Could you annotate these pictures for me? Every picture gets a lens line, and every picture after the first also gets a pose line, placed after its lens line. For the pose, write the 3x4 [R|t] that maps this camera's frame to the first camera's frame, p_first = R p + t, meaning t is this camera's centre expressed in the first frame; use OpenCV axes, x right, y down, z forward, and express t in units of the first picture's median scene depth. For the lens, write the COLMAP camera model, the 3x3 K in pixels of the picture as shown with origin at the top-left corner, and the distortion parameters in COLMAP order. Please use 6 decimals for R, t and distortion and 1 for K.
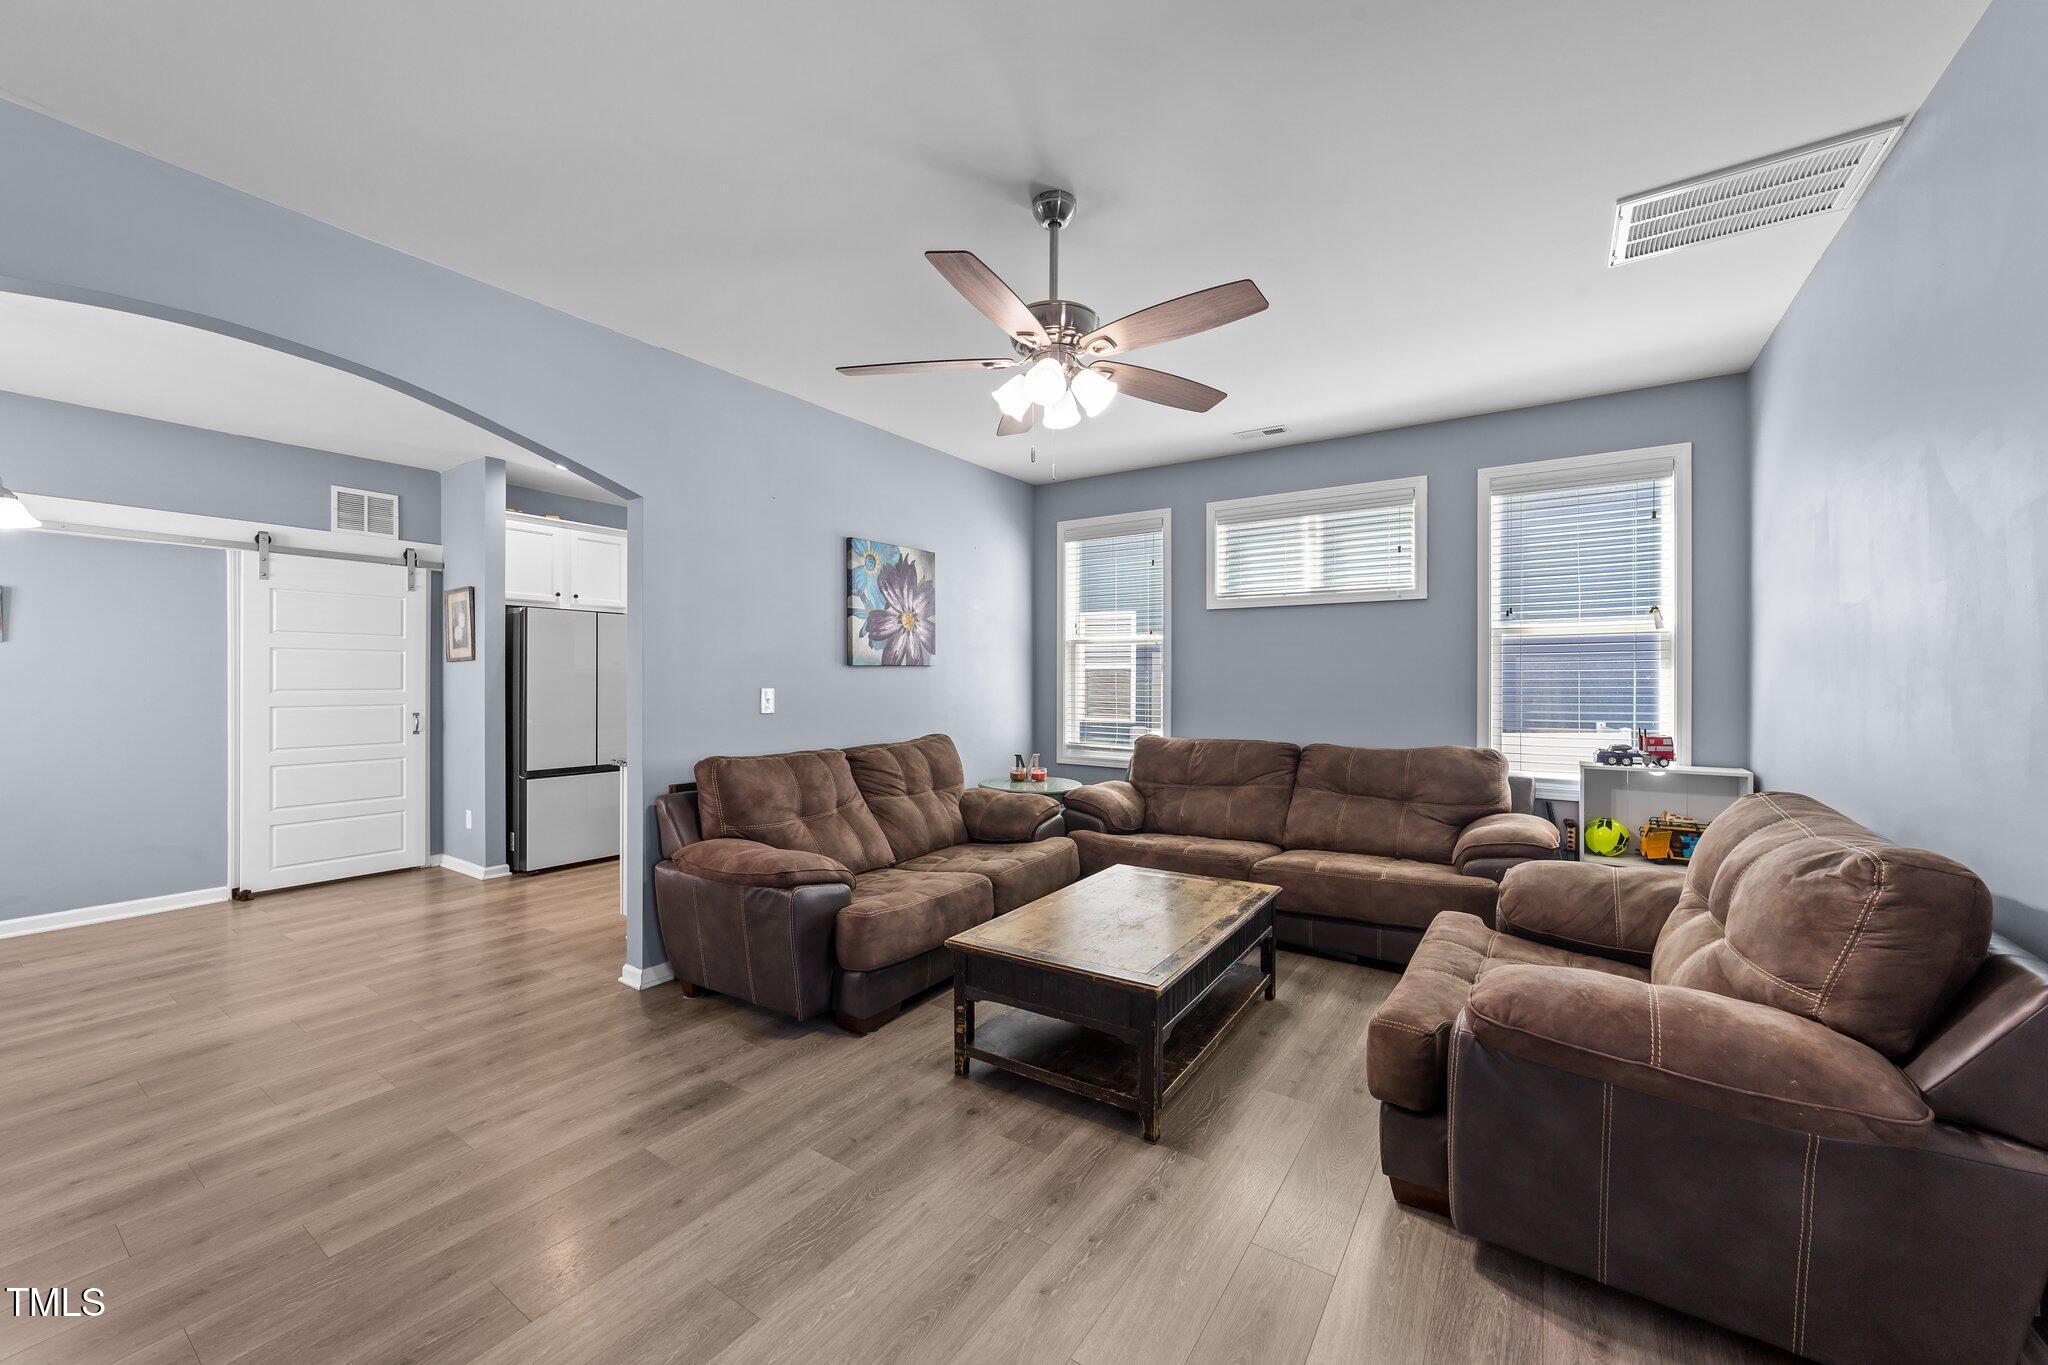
lens RADIAL K [[784.9, 0, 1016.8], [0, 784.9, 675.9], [0, 0, 1]] dist [-0.011547, 0.004936]
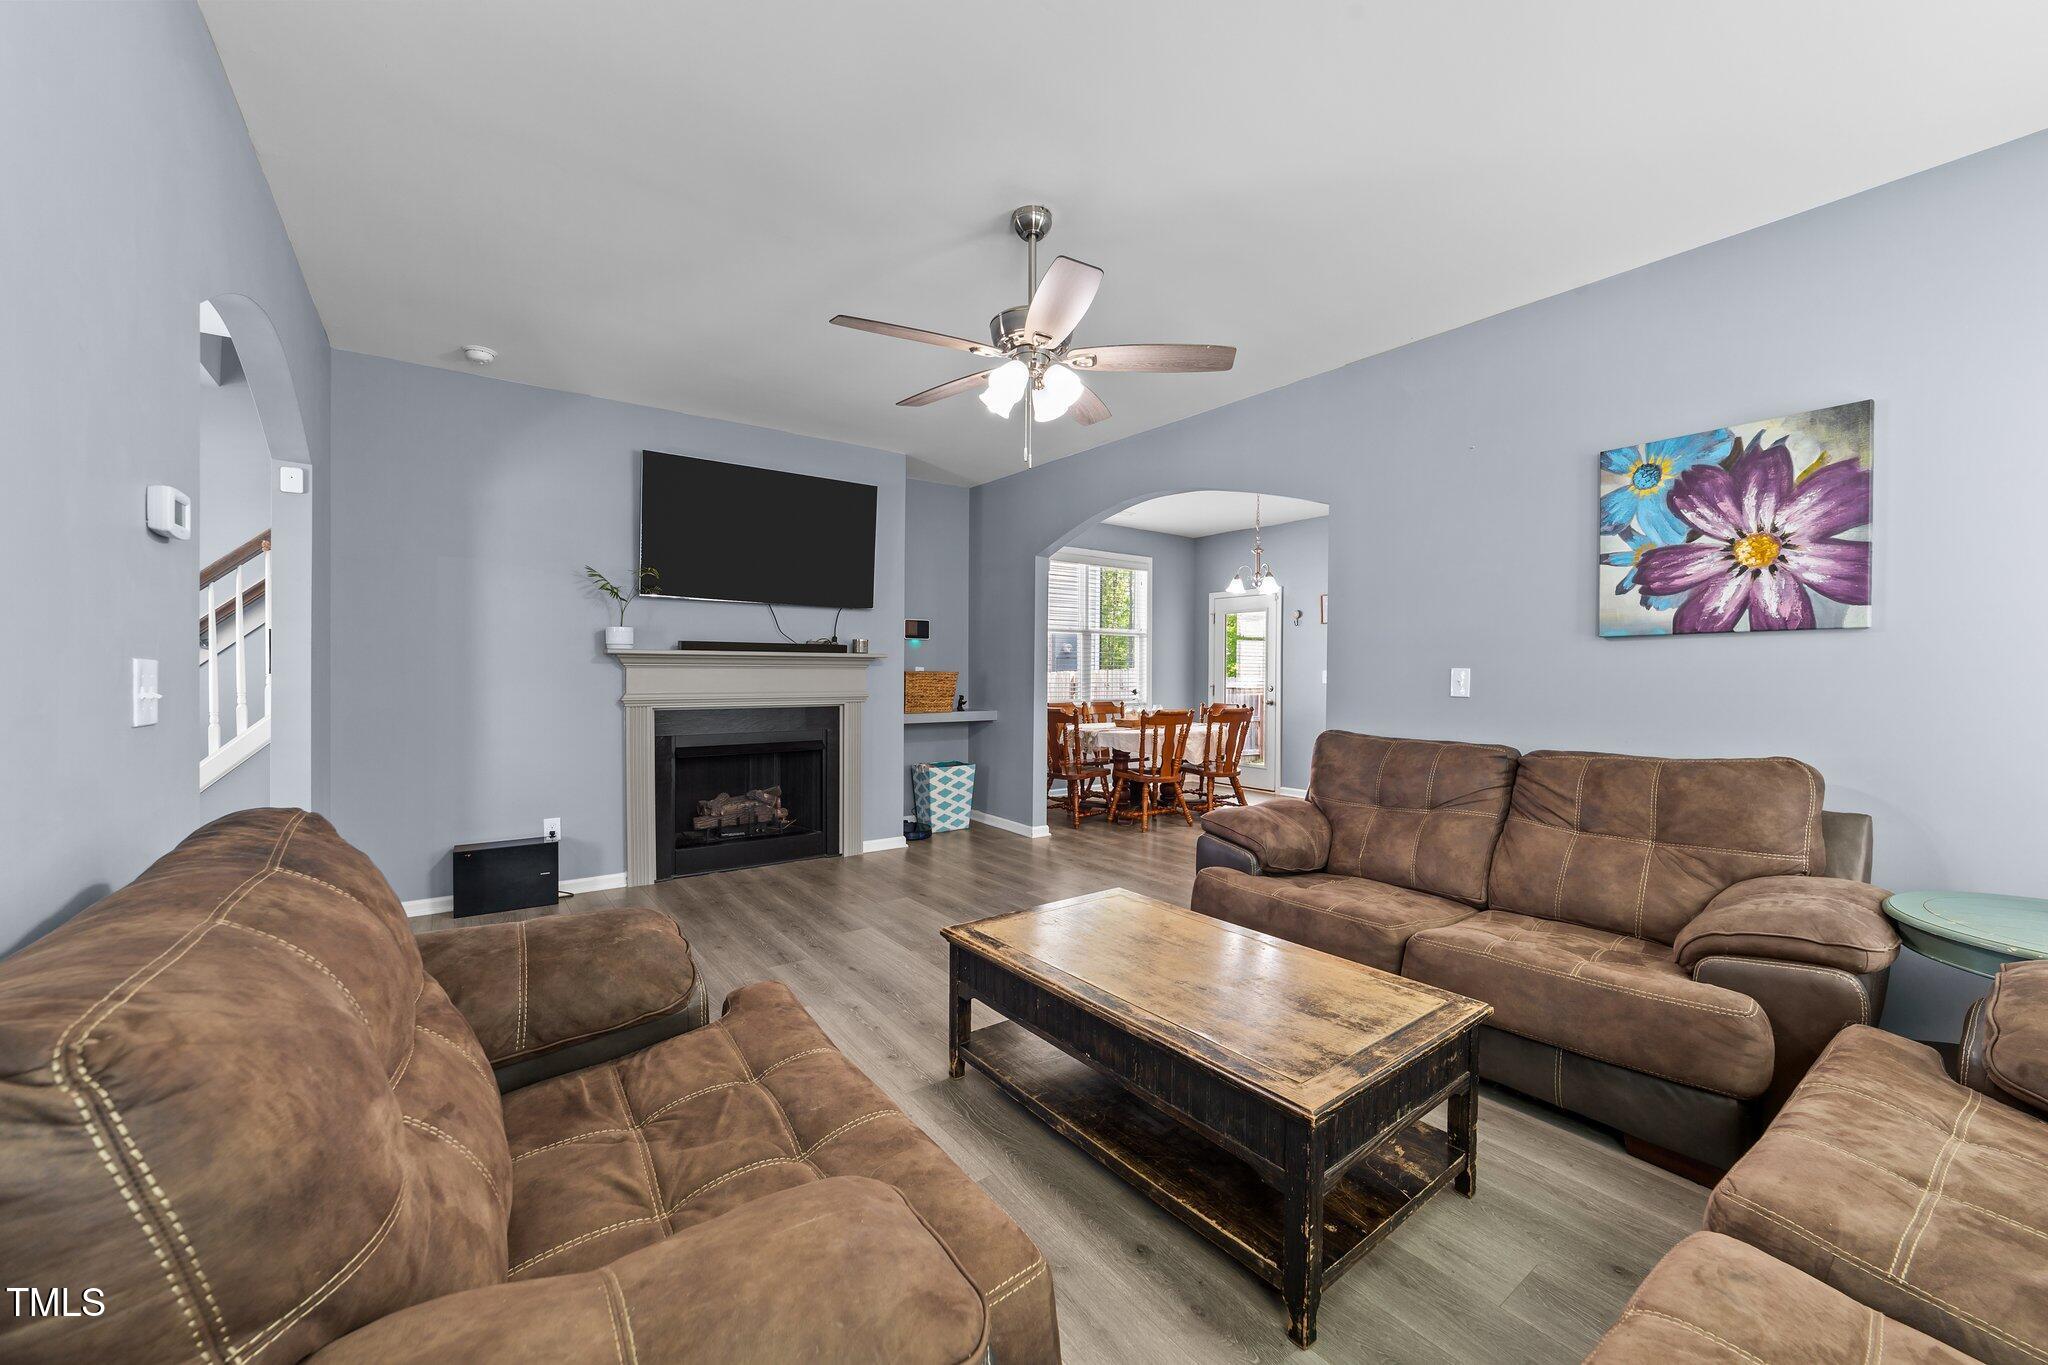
lens RADIAL K [[784.9, 0, 1041.8], [0, 784.9, 671.6], [0, 0, 1]] dist [-0.011547, 0.004936]
pose [[-0.306532, -0.001241, -0.951860, 0.563668], [-0.004474, 0.999990, 0.000137, 0.018648], [0.951850, 0.004300, -0.306534, 0.700897]]
